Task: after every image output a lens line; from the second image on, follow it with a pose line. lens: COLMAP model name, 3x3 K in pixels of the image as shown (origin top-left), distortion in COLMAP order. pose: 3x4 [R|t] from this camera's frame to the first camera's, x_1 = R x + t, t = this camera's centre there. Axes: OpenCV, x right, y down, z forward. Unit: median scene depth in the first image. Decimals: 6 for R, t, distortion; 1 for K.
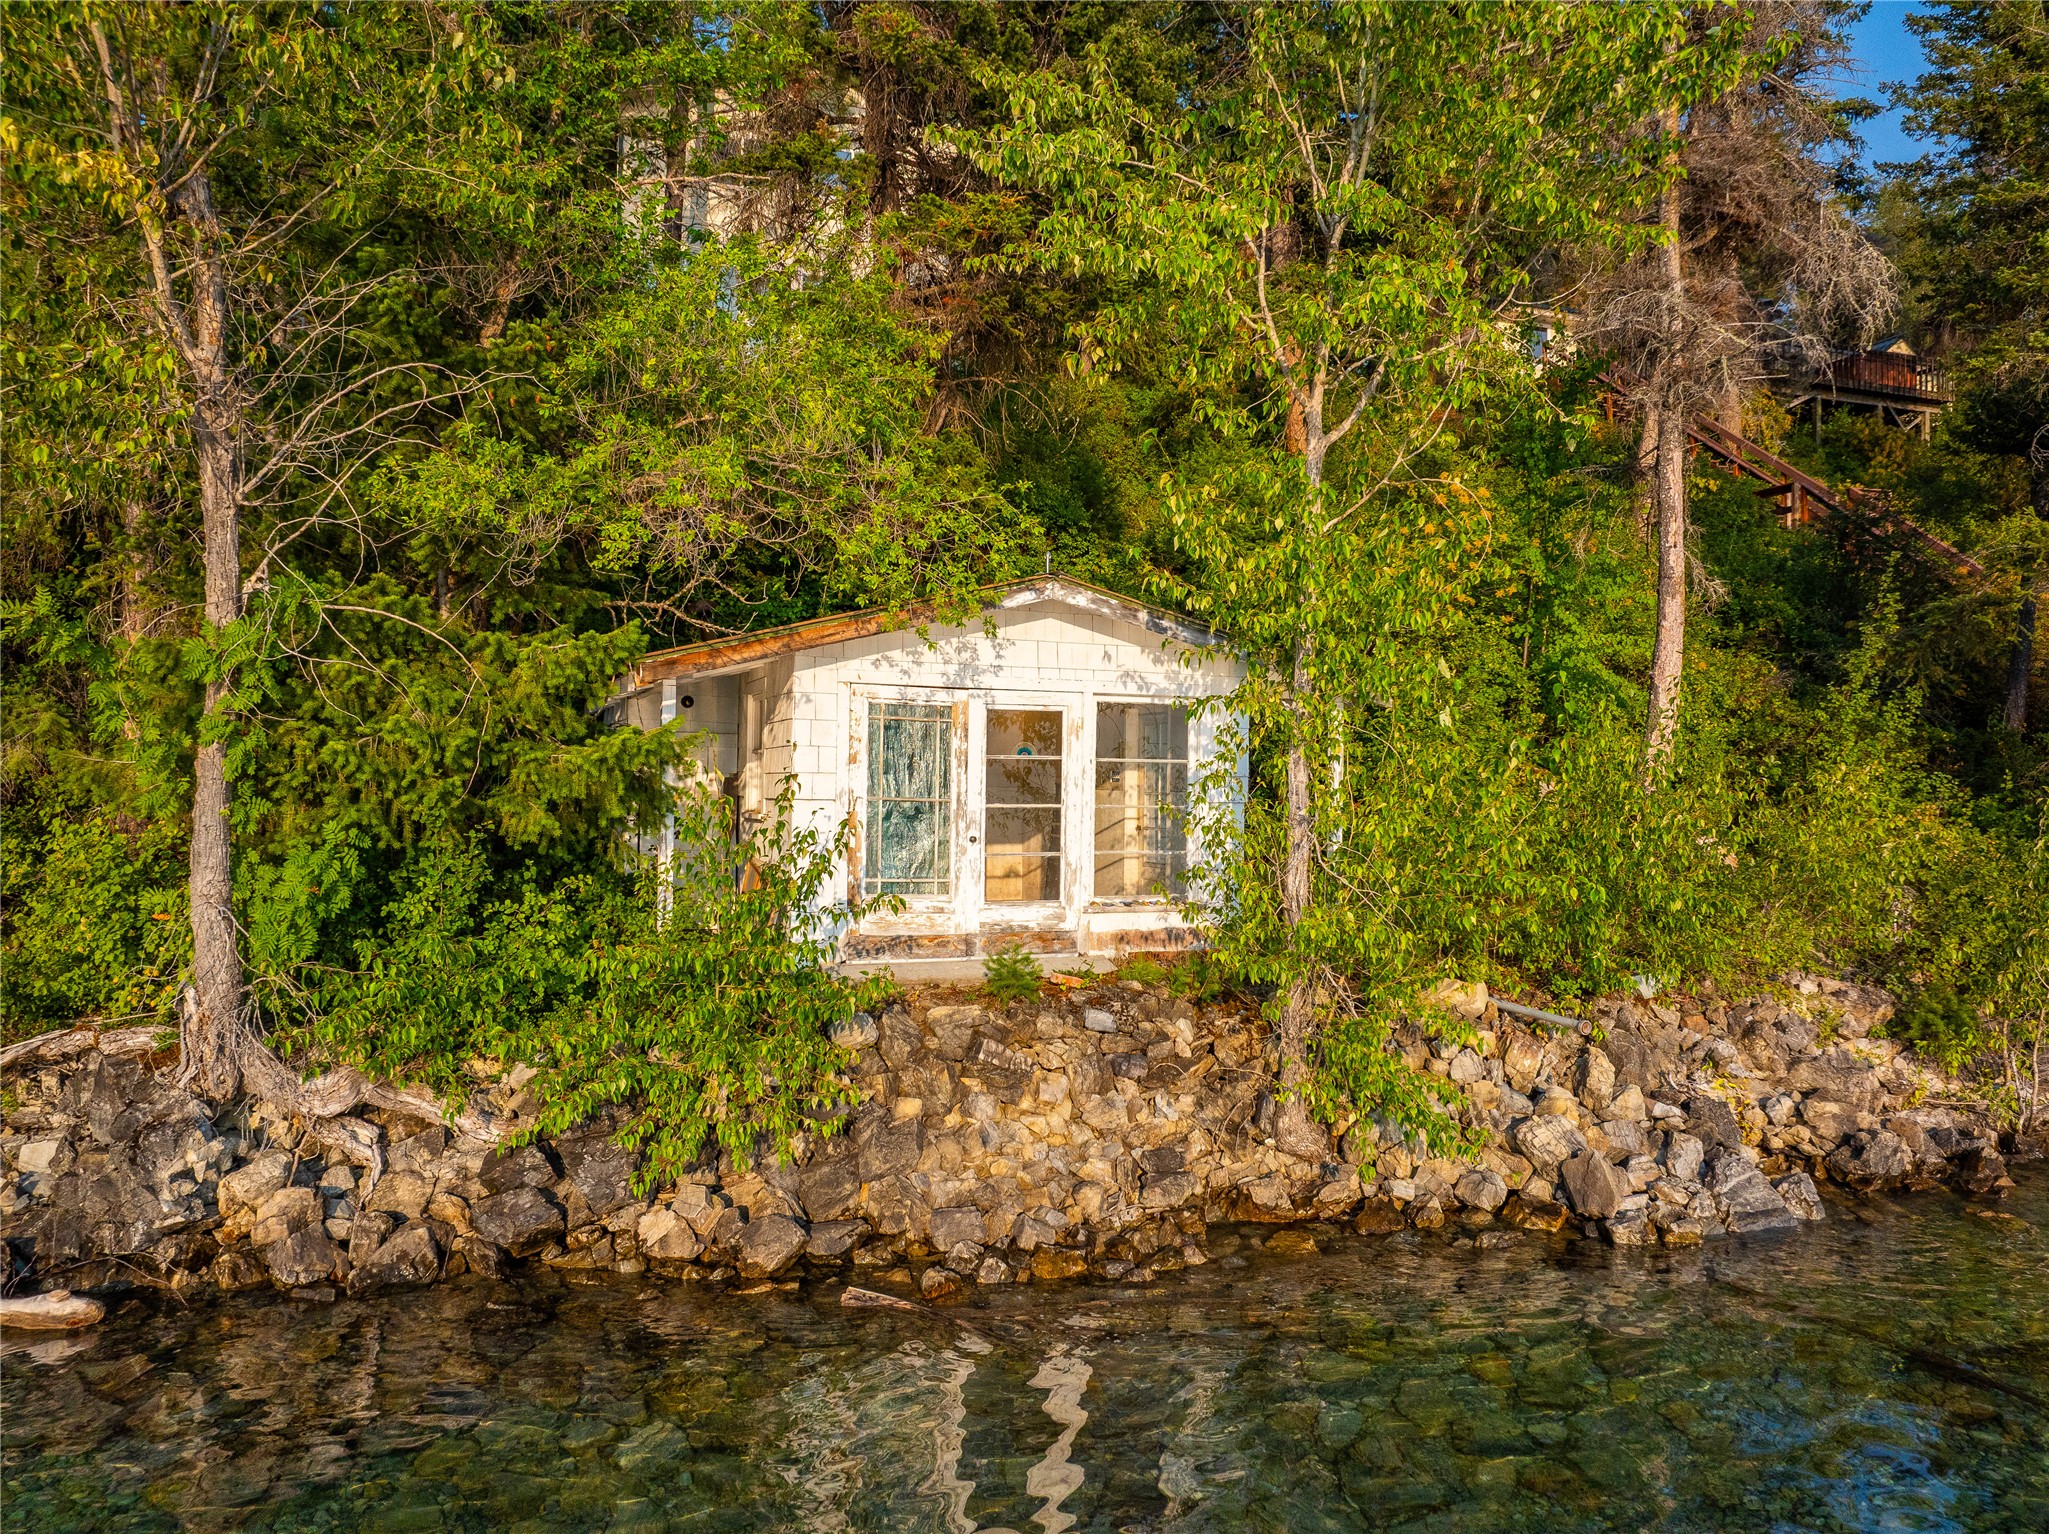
lens RADIAL K [[1450.6, 0, 1028.1], [0, 1450.6, 761.3], [0, 0, 1]] dist [-0.053895, 0.024079]
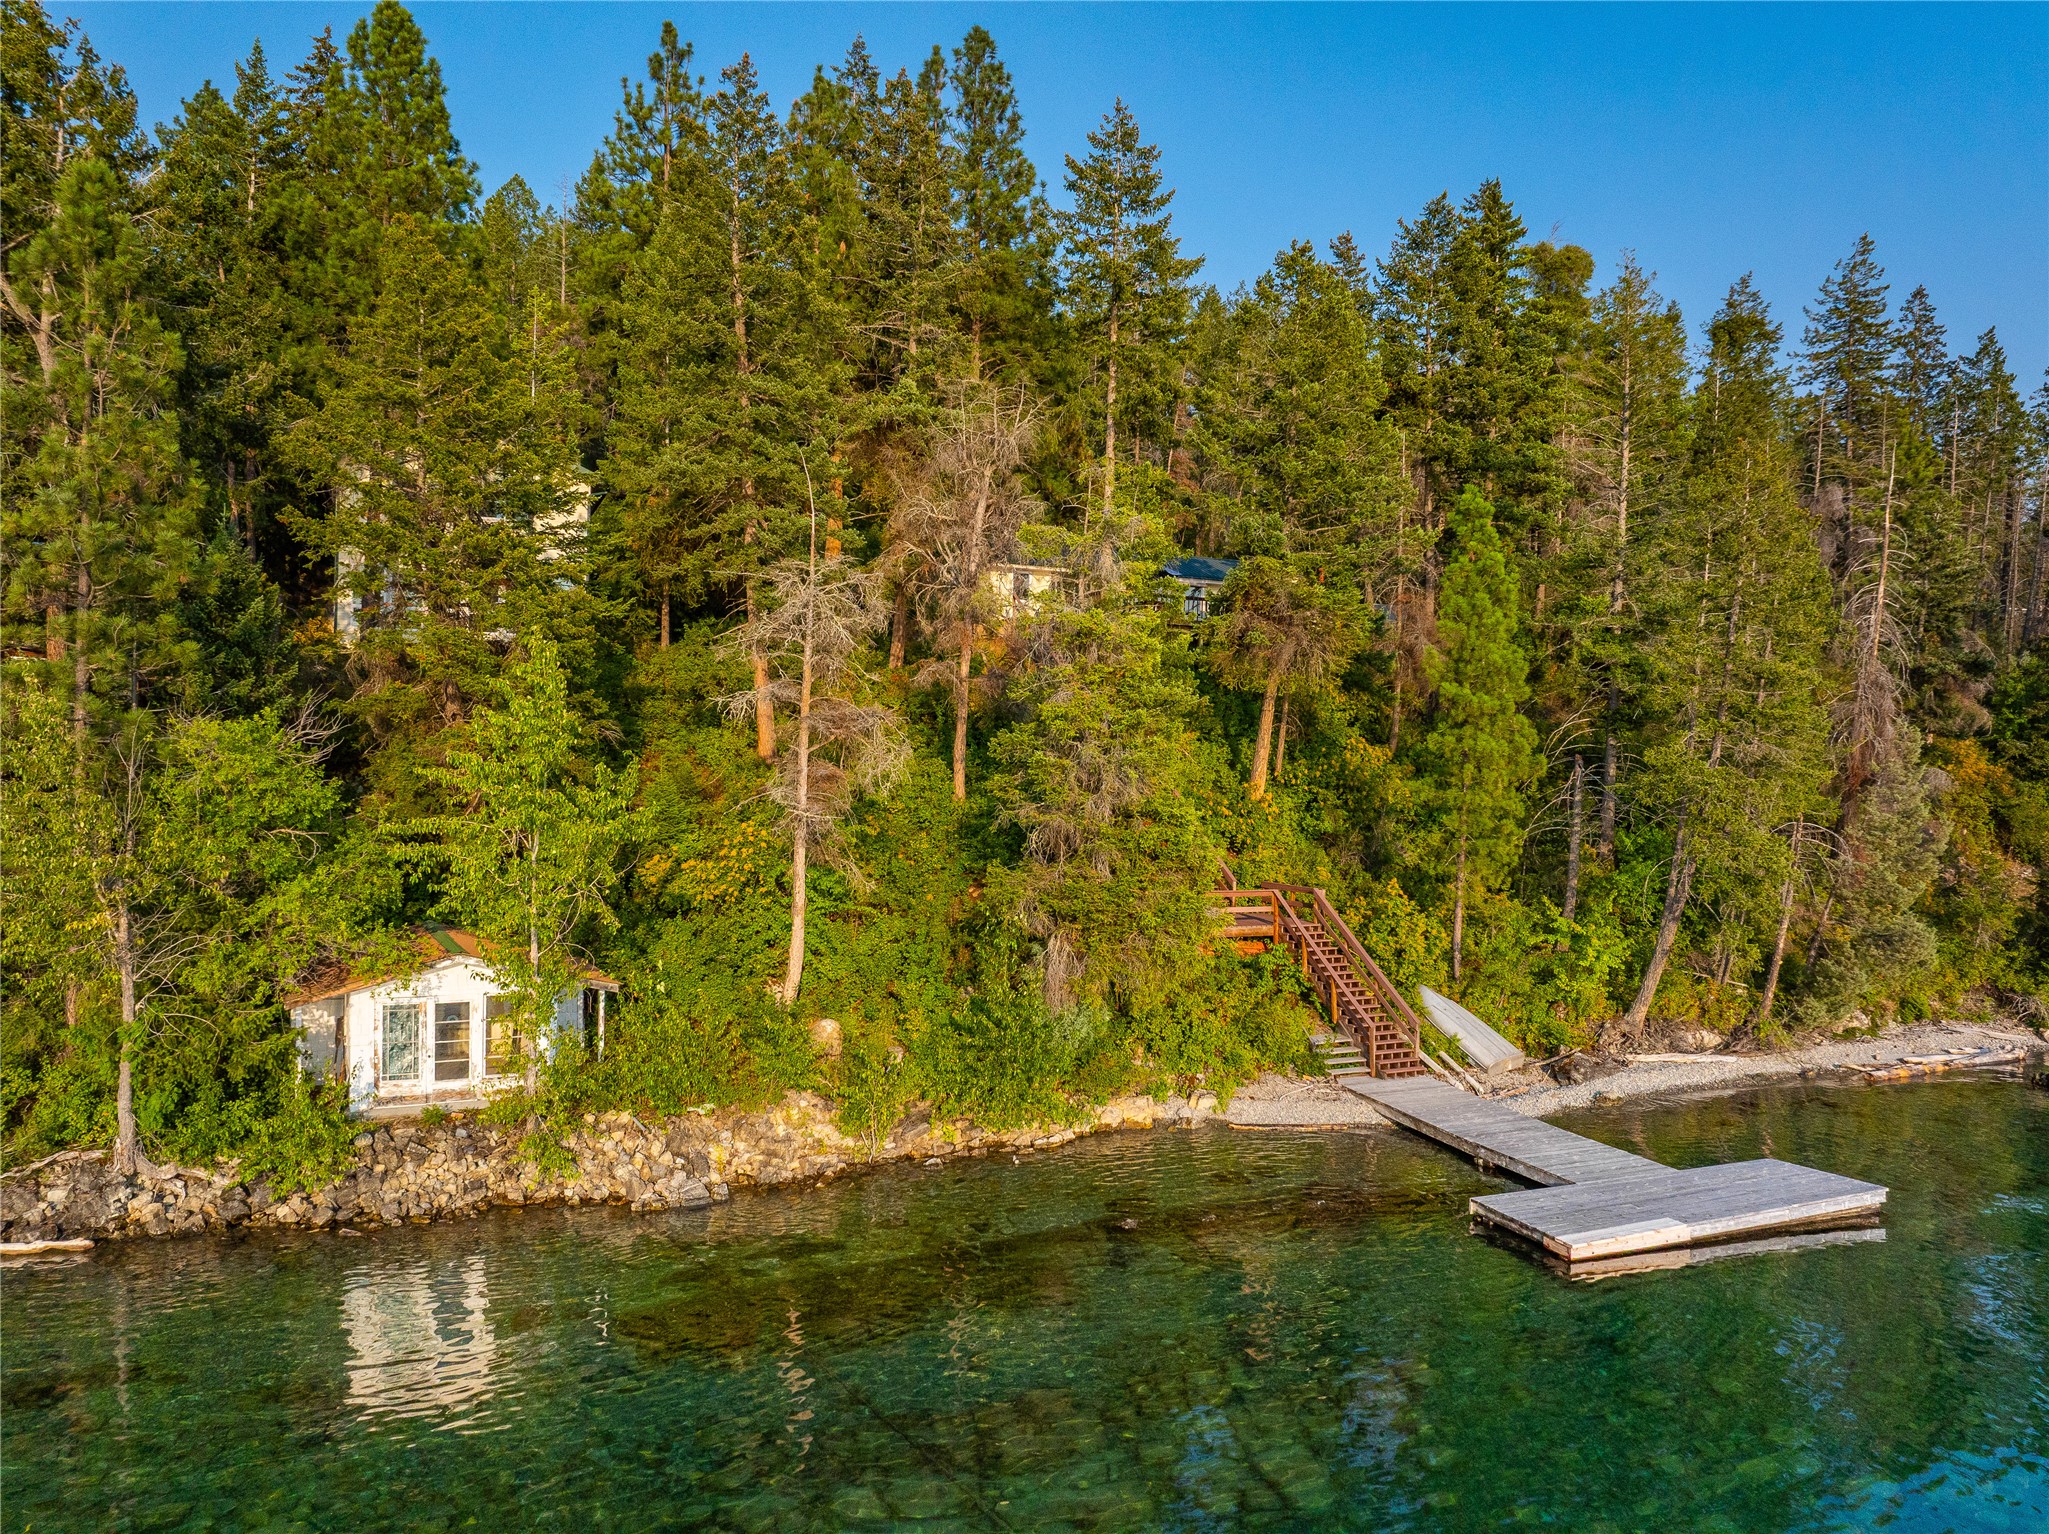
lens RADIAL K [[1450.6, 0, 1030.1], [0, 1450.6, 762.6], [0, 0, 1]] dist [-0.053895, 0.024079]
pose [[0.991507, 0.001939, 0.130037, 0.765814], [-0.003211, 0.999949, 0.009576, -0.550943], [-0.130012, -0.009912, 0.991463, -1.825060]]
